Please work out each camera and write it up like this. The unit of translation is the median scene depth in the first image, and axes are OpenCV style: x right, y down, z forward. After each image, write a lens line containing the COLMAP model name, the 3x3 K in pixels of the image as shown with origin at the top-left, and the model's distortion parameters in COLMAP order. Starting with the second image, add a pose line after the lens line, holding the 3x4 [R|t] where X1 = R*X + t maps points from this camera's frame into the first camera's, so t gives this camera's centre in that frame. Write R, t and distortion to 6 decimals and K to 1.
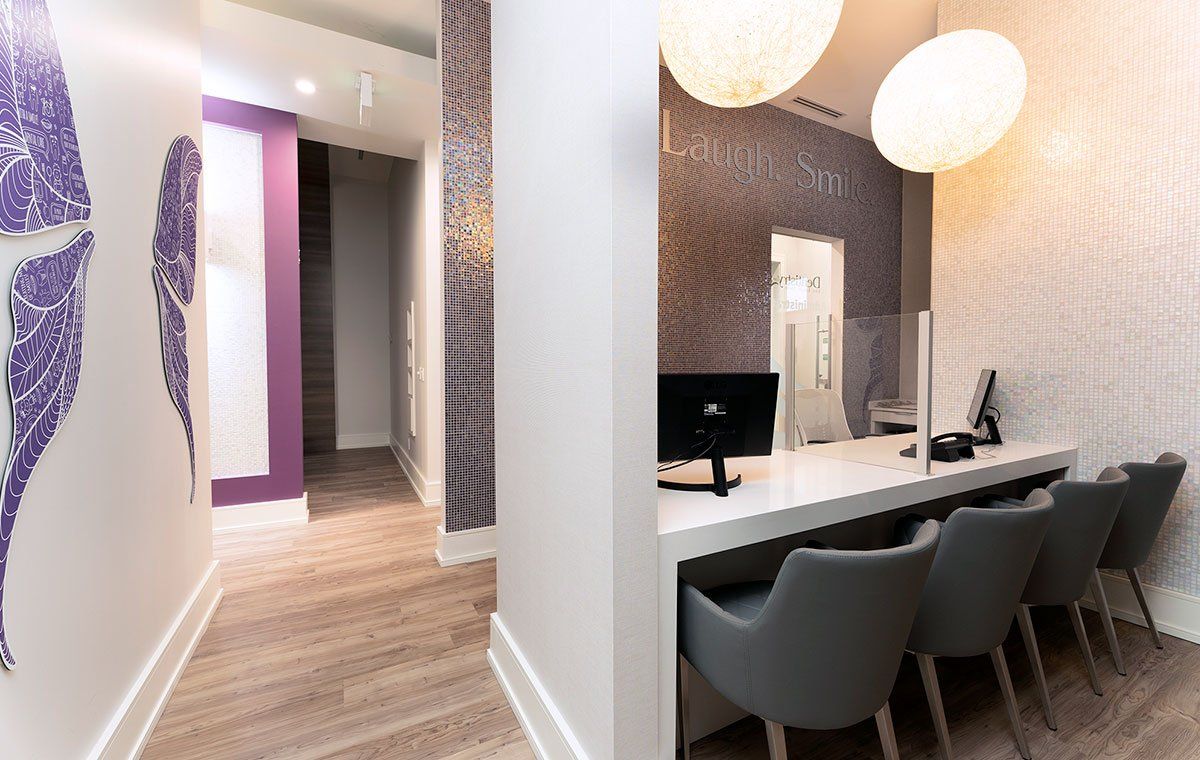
lens RADIAL K [[487.7, 0, 600.3], [0, 487.7, 377.2], [0, 0, 1]] dist [0.001889, -0.000578]
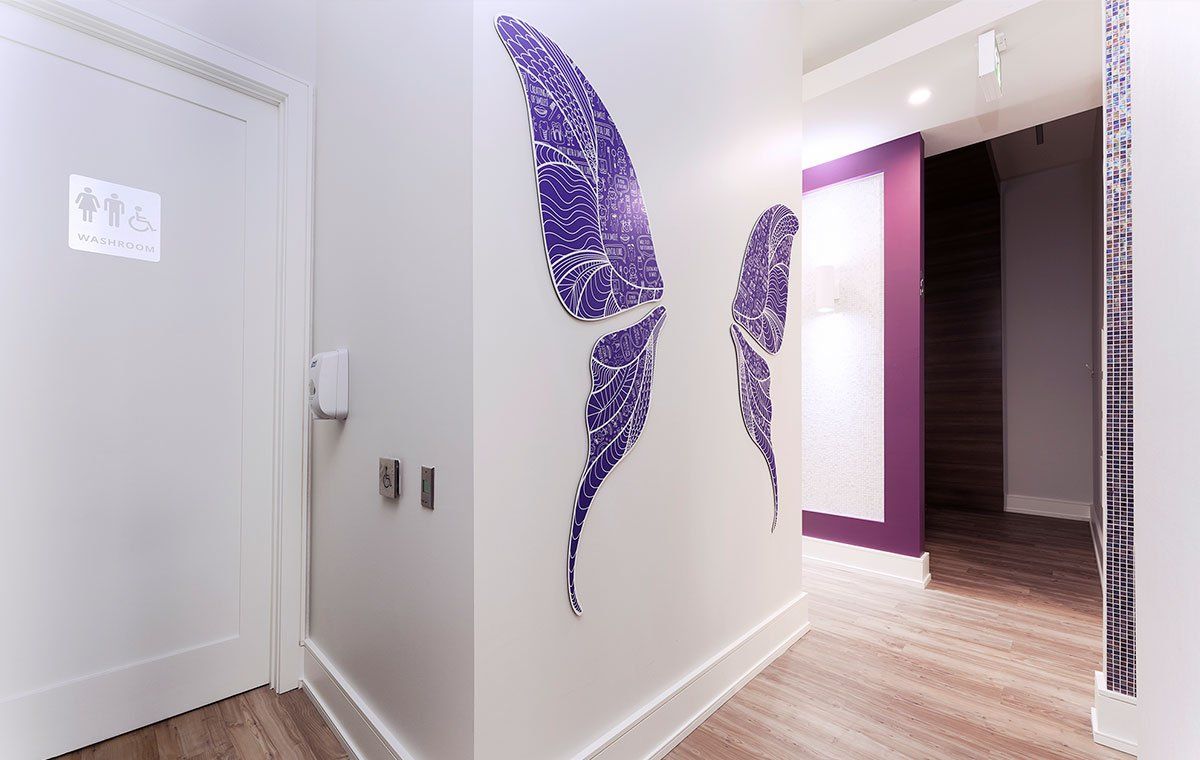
lens RADIAL K [[487.7, 0, 592.1], [0, 487.7, 398.2], [0, 0, 1]] dist [0.001889, -0.000578]
pose [[0.298494, -0.007976, -0.954378, 0.106031], [-0.030959, 0.999358, -0.018035, -0.013851], [0.953909, 0.034931, 0.298056, 0.287908]]
